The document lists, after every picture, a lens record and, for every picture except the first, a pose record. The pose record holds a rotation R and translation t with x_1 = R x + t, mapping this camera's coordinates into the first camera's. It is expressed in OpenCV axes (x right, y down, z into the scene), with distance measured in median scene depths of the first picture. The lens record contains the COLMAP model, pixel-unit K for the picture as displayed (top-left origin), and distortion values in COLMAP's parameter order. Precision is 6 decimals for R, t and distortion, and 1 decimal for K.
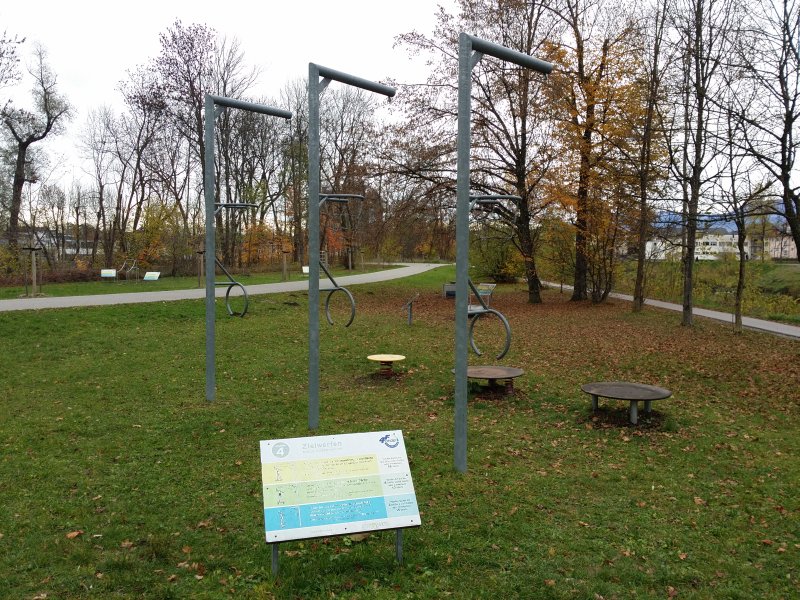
lens RADIAL K [[721.7, 0, 401.2], [0, 721.7, 299.7], [0, 0, 1]] dist [0.043480, -0.036992]
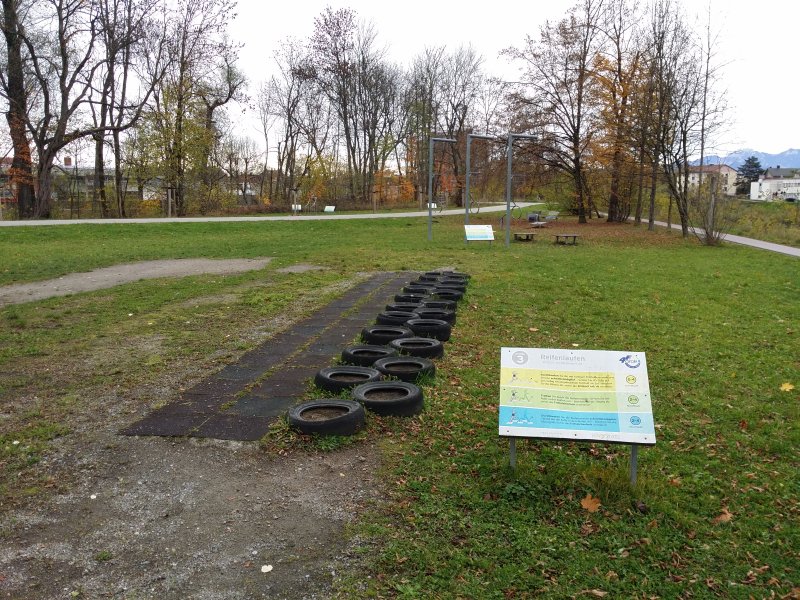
lens RADIAL K [[721.7, 0, 397.2], [0, 721.7, 302.1], [0, 0, 1]] dist [0.043480, -0.036992]
pose [[0.989137, 0.023875, -0.145047, 0.006081], [-0.011664, 0.996358, 0.084462, 0.018656], [0.146536, -0.081853, 0.985813, -0.257288]]
